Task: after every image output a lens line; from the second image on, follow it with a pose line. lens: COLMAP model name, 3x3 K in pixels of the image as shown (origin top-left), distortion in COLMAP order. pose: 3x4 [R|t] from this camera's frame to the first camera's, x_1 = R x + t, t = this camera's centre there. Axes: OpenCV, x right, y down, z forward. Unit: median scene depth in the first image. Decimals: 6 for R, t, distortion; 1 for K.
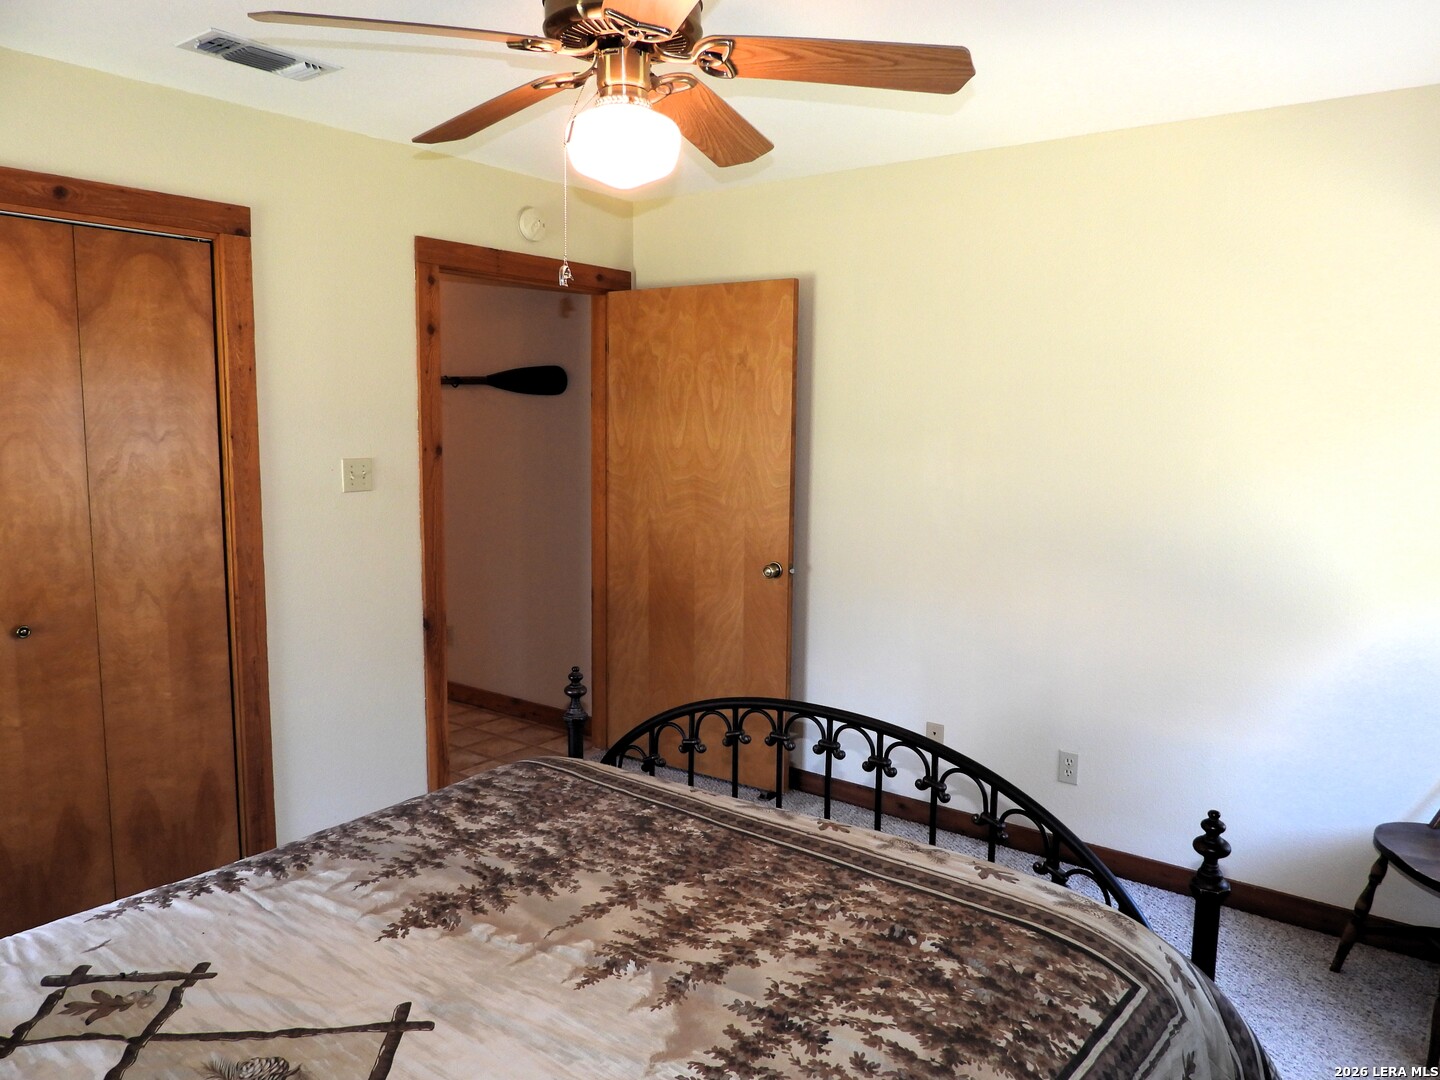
lens RADIAL K [[1033.4, 0, 716.5], [0, 1033.4, 541.3], [0, 0, 1]] dist [-0.024473, 0.013661]
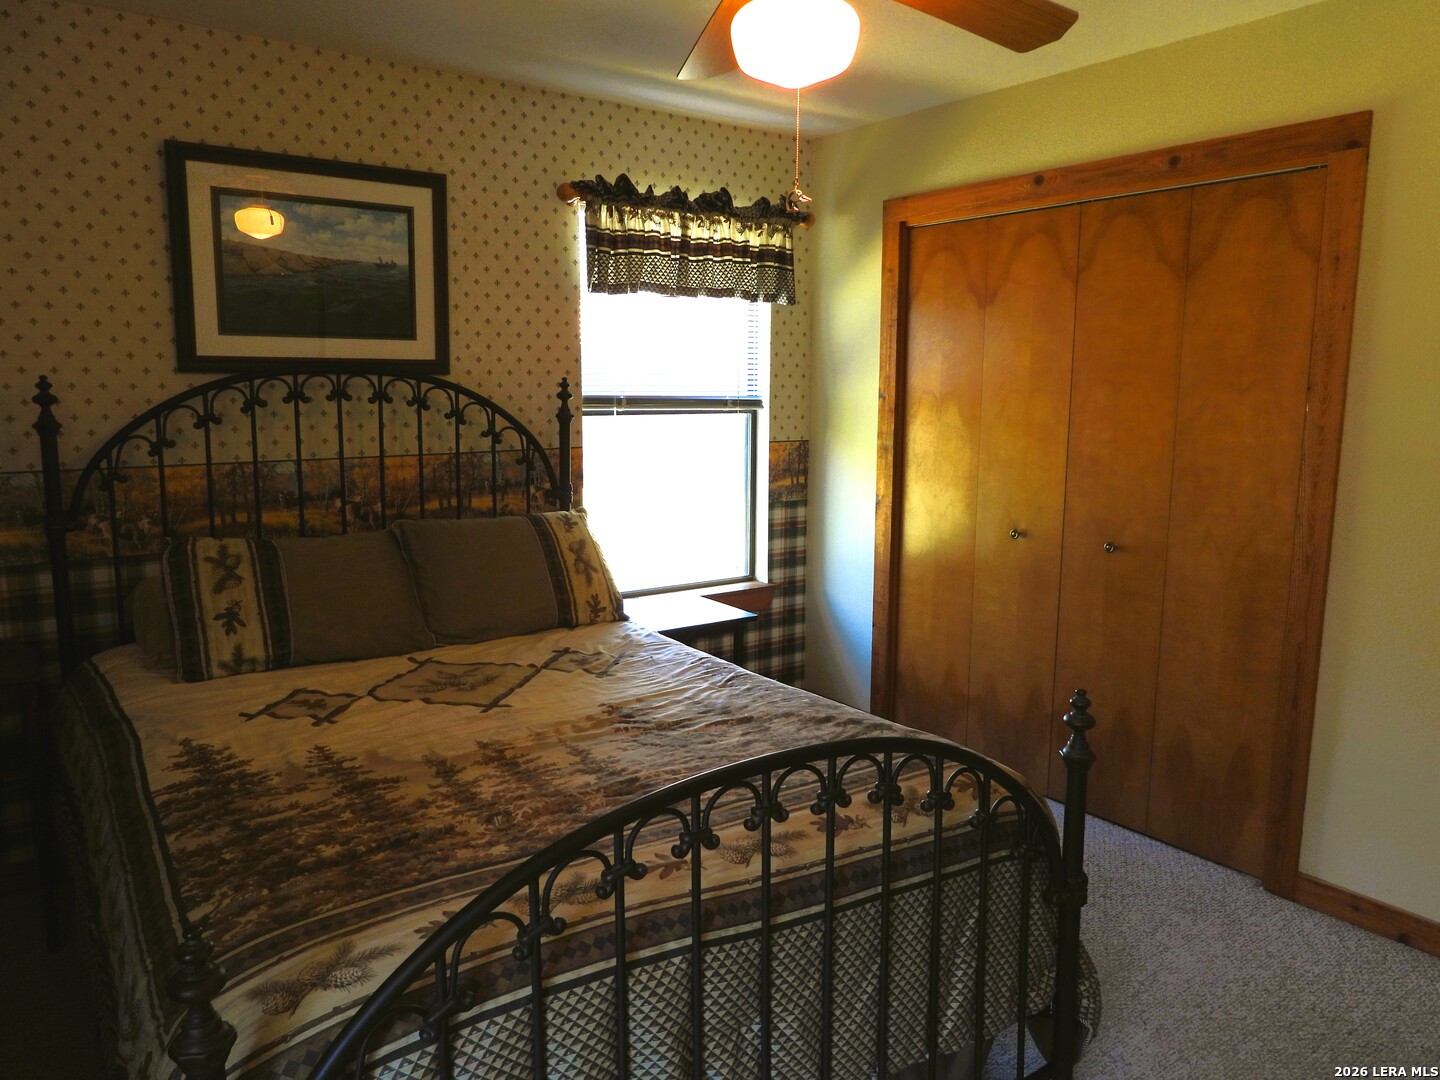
lens RADIAL K [[1033.4, 0, 723.0], [0, 1033.4, 532.8], [0, 0, 1]] dist [-0.024473, 0.013661]
pose [[-0.282633, 0.131665, -0.950149, 0.569436], [-0.124375, 0.977143, 0.172403, -0.076423], [0.951131, 0.166901, -0.259797, 0.848051]]
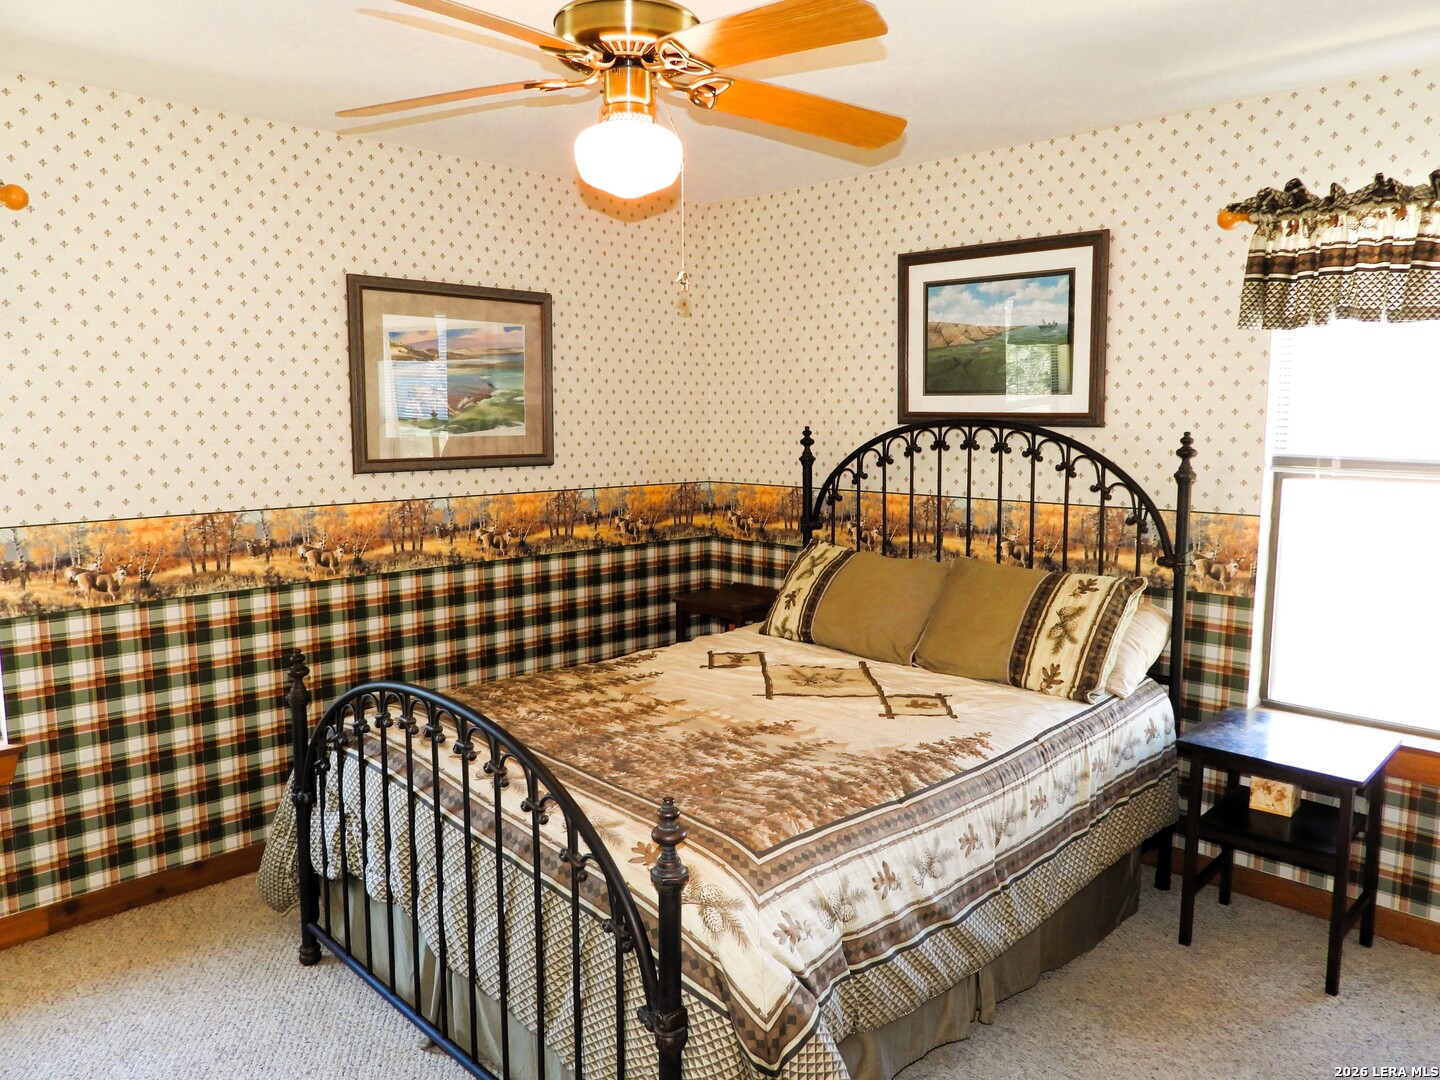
lens RADIAL K [[1033.4, 0, 725.6], [0, 1033.4, 537.3], [0, 0, 1]] dist [-0.024473, 0.013661]
pose [[-0.992673, -0.024392, 0.118348, -0.220950], [0.004737, 0.970806, 0.239819, -0.175453], [-0.120743, 0.238623, -0.963577, 1.440717]]
